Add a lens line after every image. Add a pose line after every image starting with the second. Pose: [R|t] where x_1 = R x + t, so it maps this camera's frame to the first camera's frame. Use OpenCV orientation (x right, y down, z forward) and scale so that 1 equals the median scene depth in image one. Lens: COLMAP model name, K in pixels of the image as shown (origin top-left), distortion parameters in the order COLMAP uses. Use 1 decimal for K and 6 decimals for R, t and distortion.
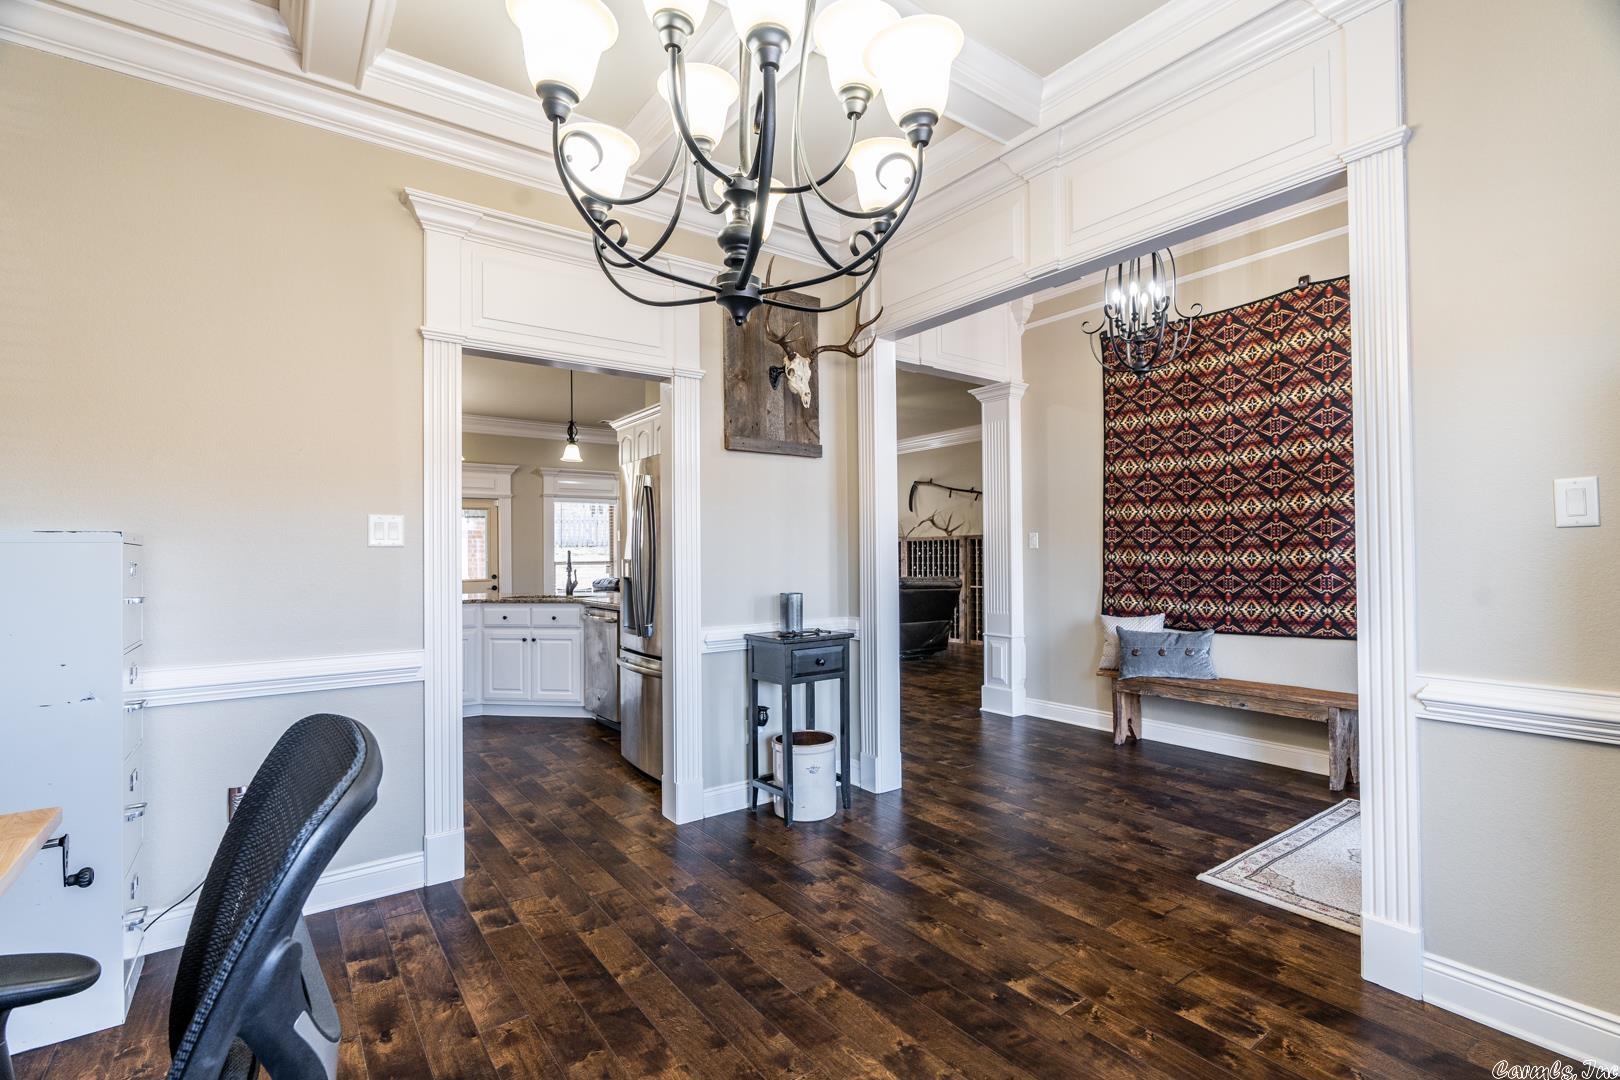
lens RADIAL K [[746.0, 0, 816.7], [0, 746.0, 543.9], [0, 0, 1]] dist [-0.002352, 0.000033]
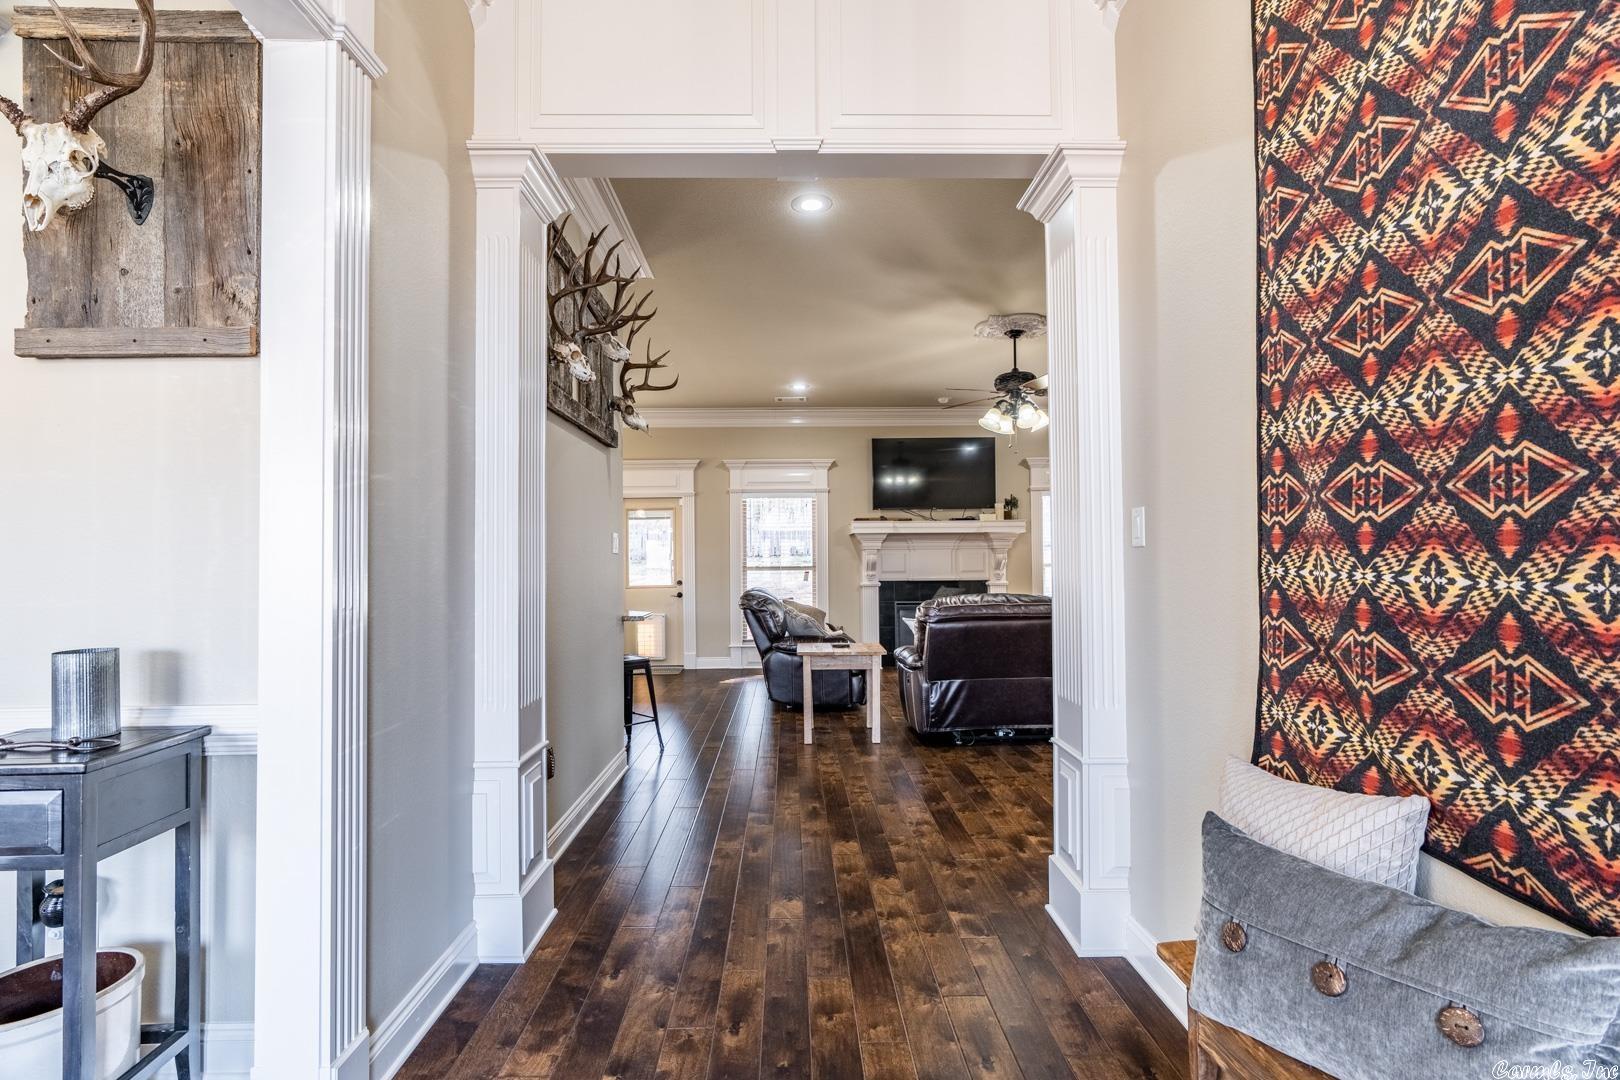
lens RADIAL K [[752.0, 0, 788.9], [0, 752.0, 543.7], [0, 0, 1]] dist [-0.010274, -0.000120]
pose [[0.807065, -0.011722, -0.590346, 0.336127], [0.009769, 0.999931, -0.006499, 0.004818], [0.590381, -0.000522, 0.807124, 0.508258]]
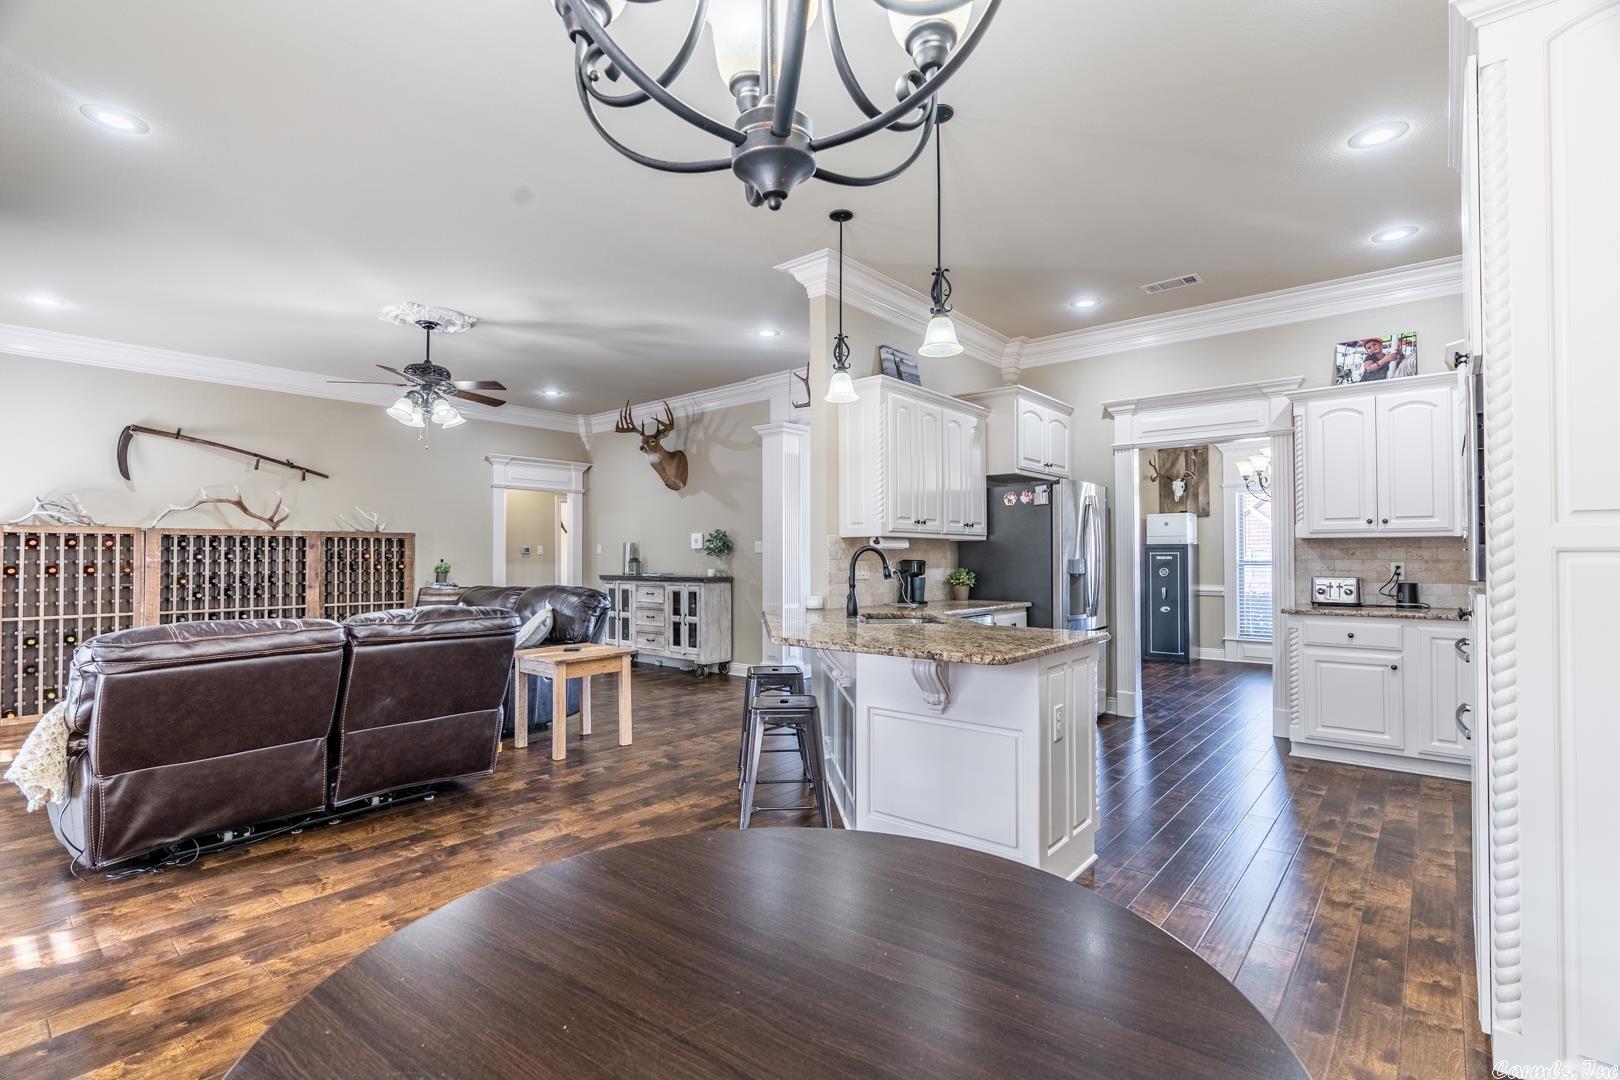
lens RADIAL K [[736.9, 0, 804.6], [0, 736.9, 545.5], [0, 0, 1]] dist [-0.008326, 0.000294]
pose [[-0.221473, 0.025035, 0.974845, -0.910311], [-0.011369, 0.999536, -0.028252, 0.025788], [-0.975100, -0.017341, -0.221085, 1.161173]]
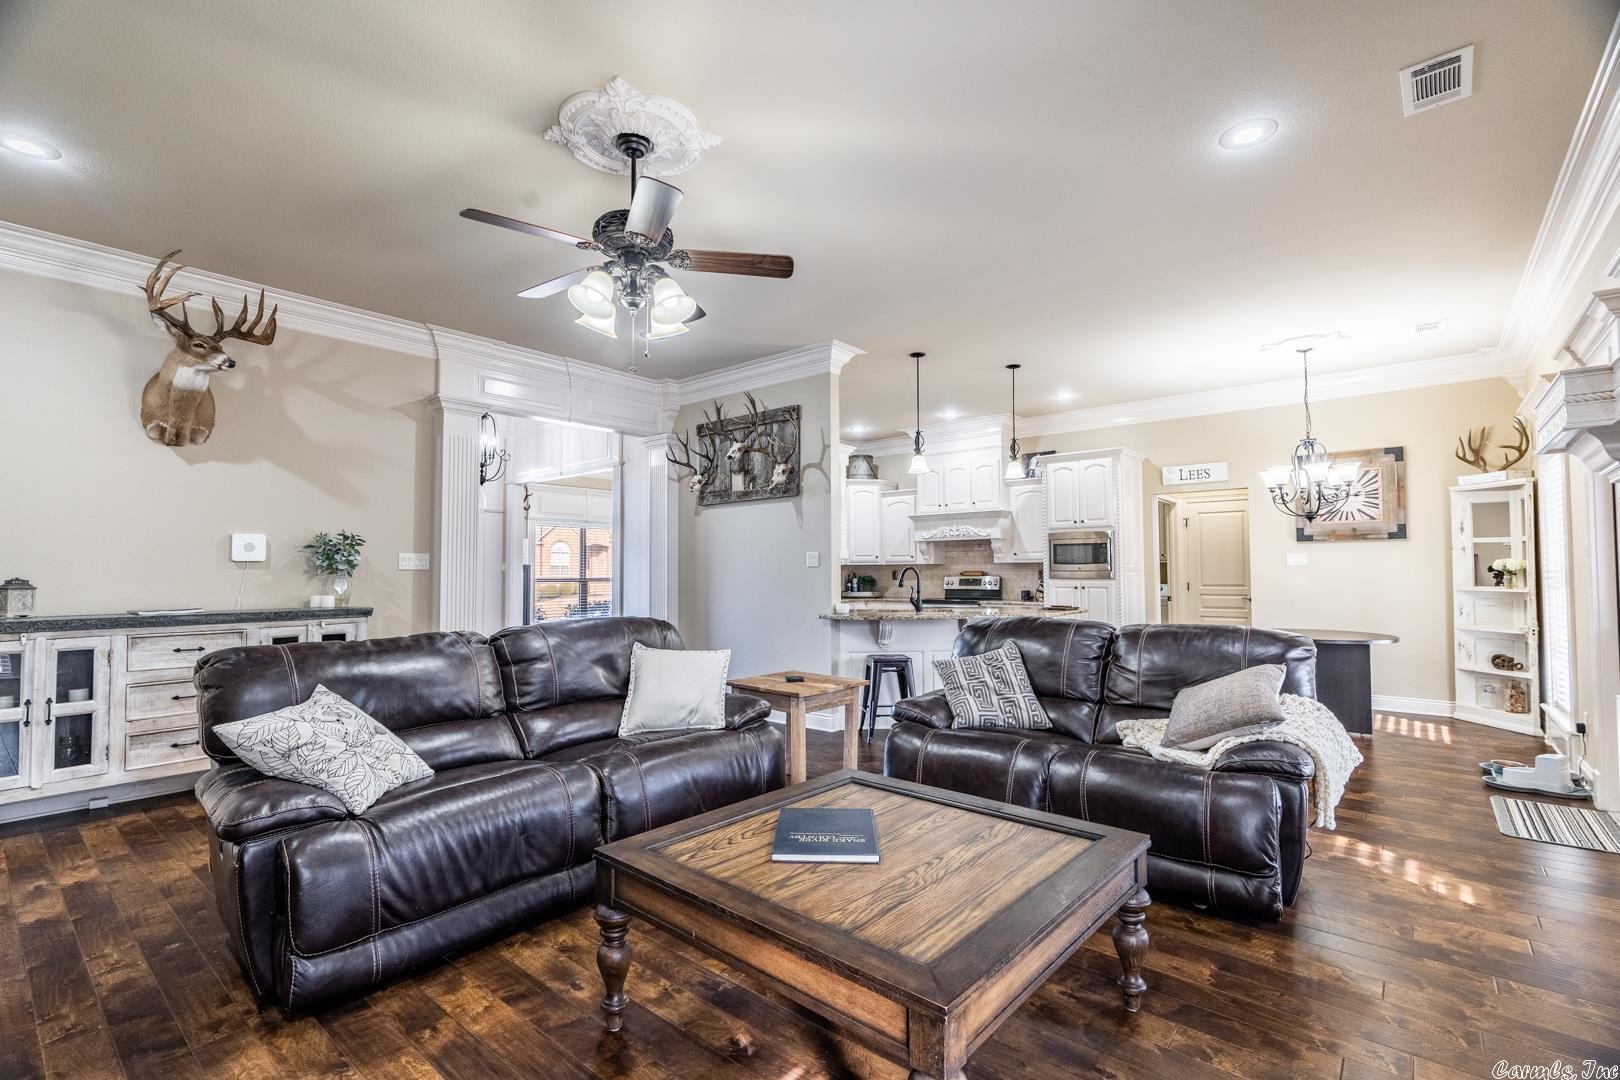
lens RADIAL K [[721.4, 0, 806.1], [0, 721.4, 545.9], [0, 0, 1]] dist [-0.012061, -0.000022]
pose [[-0.974572, 0.005600, -0.224003, 0.020287], [0.017629, 0.998505, -0.051738, 0.027652], [0.223378, -0.054371, -0.973214, 1.863668]]
